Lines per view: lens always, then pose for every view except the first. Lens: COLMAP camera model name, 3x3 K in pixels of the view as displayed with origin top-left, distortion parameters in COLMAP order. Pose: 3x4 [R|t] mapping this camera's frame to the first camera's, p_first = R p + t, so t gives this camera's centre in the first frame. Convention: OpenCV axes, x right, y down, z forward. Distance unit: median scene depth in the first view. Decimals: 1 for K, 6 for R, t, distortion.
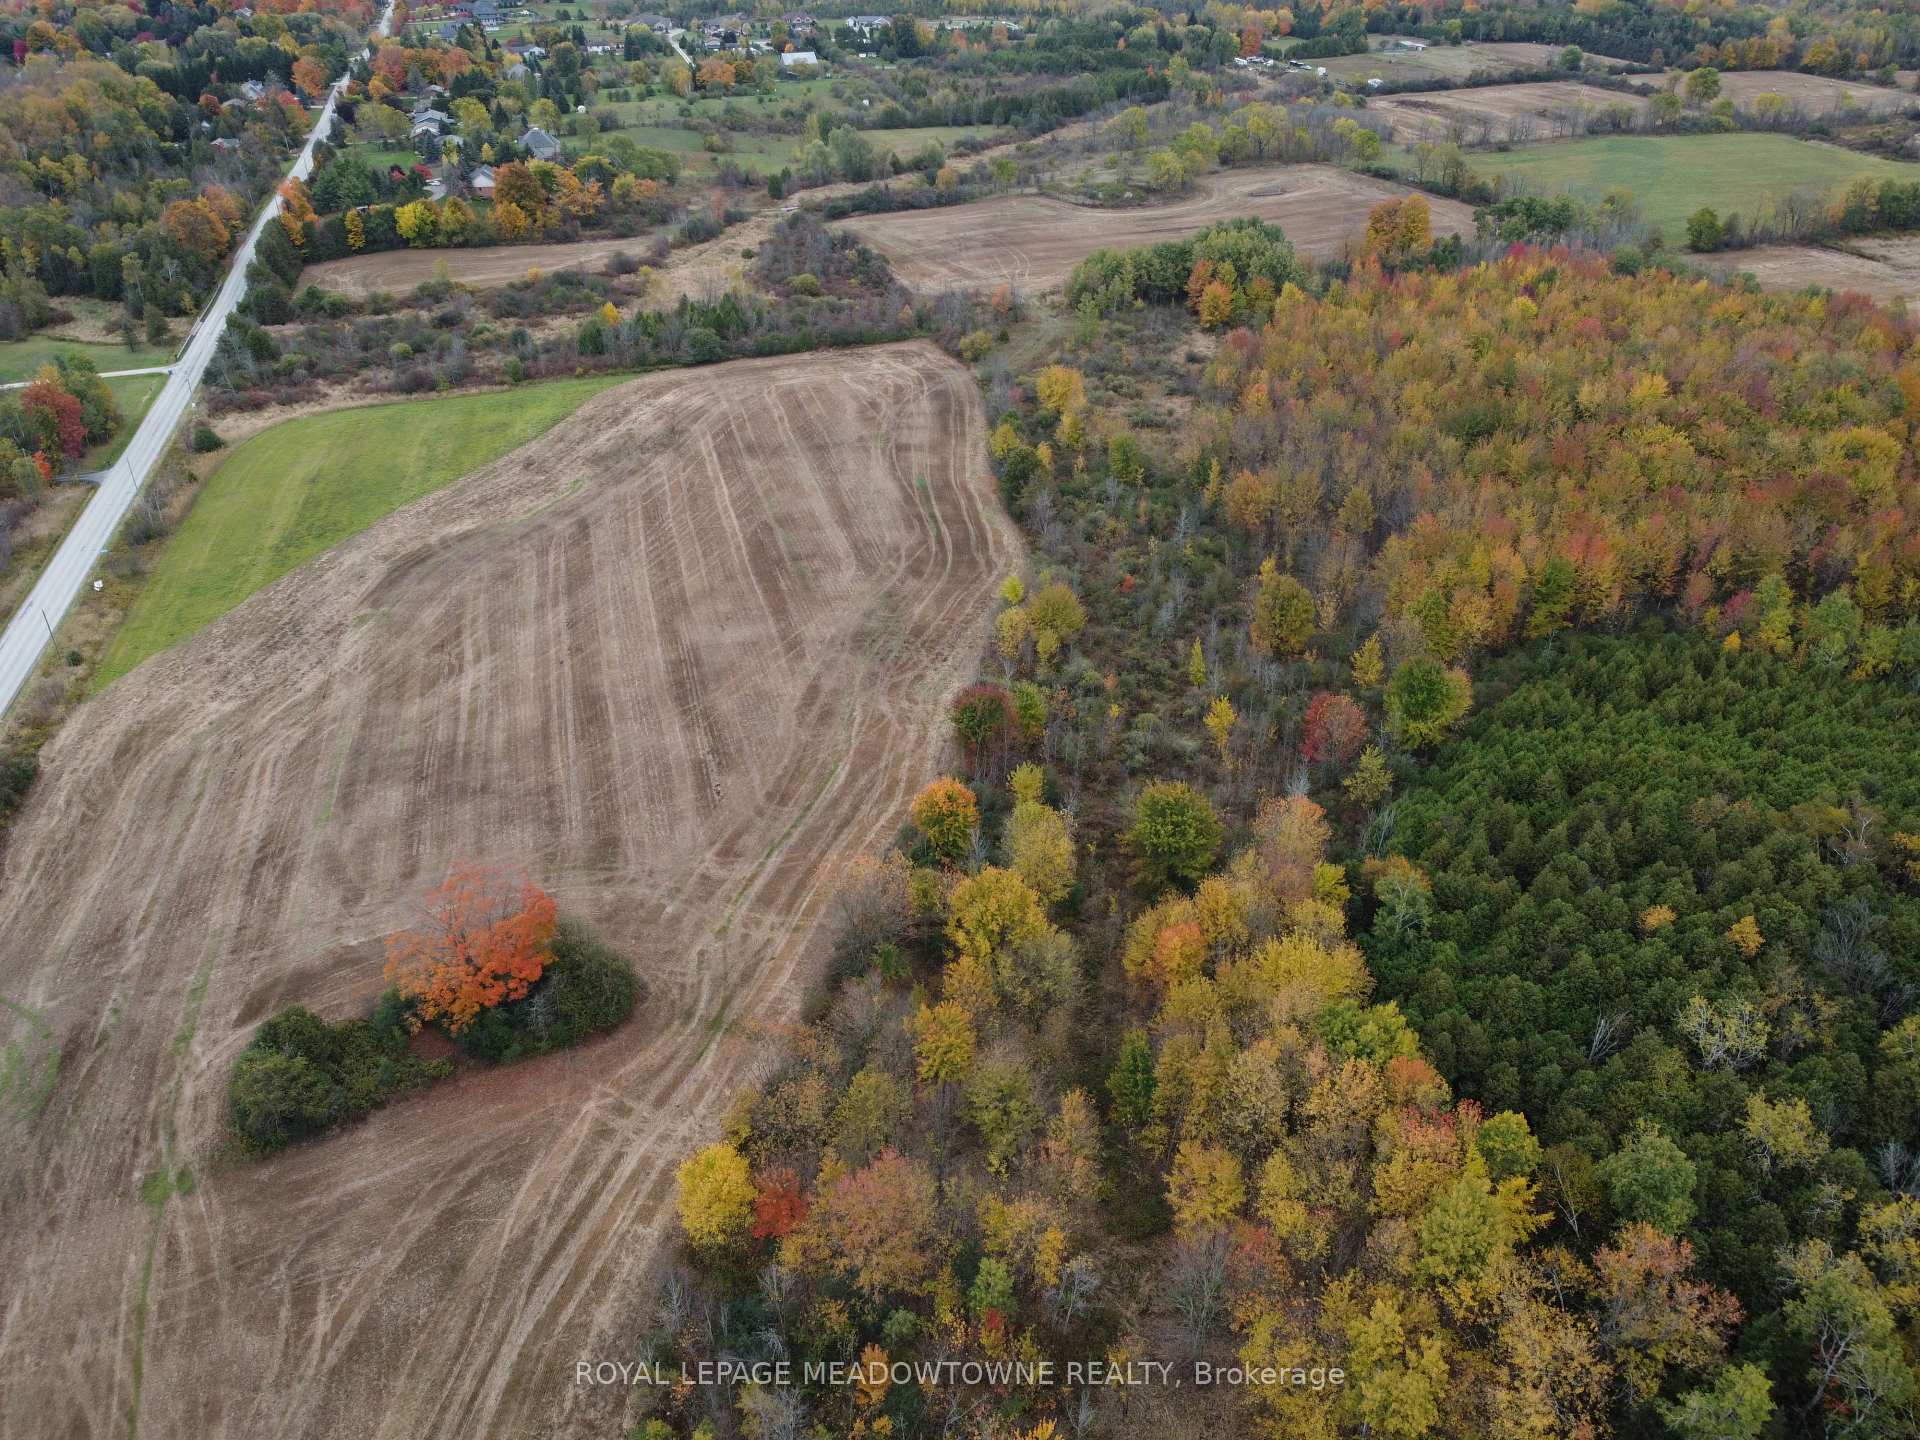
lens RADIAL K [[1451.6, 0, 957.1], [0, 1451.6, 716.4], [0, 0, 1]] dist [0.003176, -0.005045]
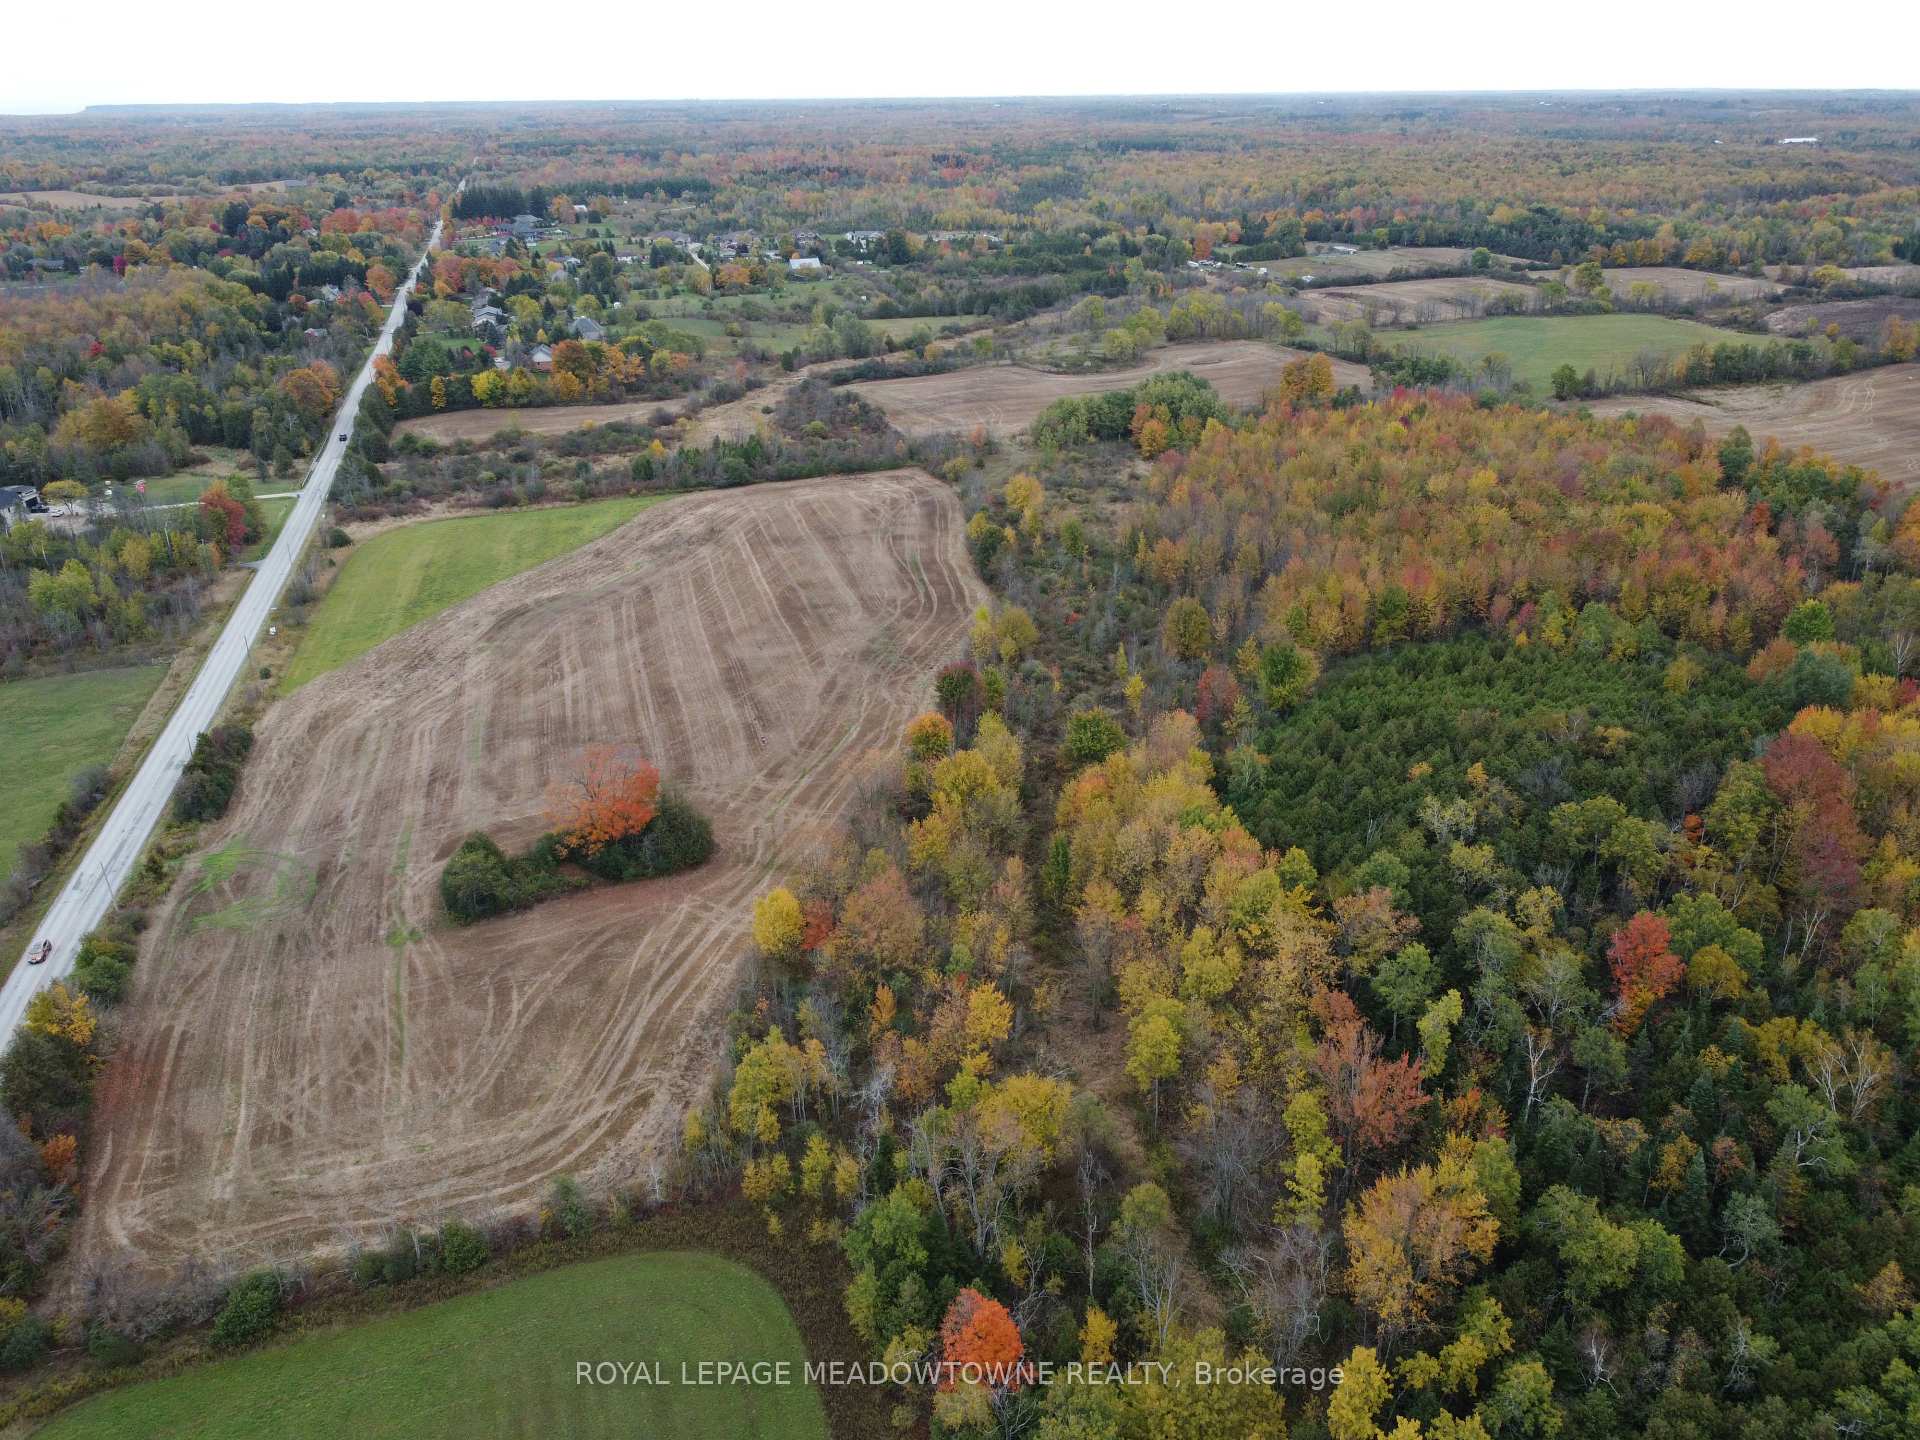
lens RADIAL K [[1451.6, 0, 957.1], [0, 1451.6, 716.4], [0, 0, 1]] dist [0.003176, -0.005045]
pose [[0.999936, -0.010527, 0.004039, 0.006824], [0.010969, 0.991139, -0.132376, 0.133052], [-0.002610, 0.132411, 0.991191, -0.218161]]
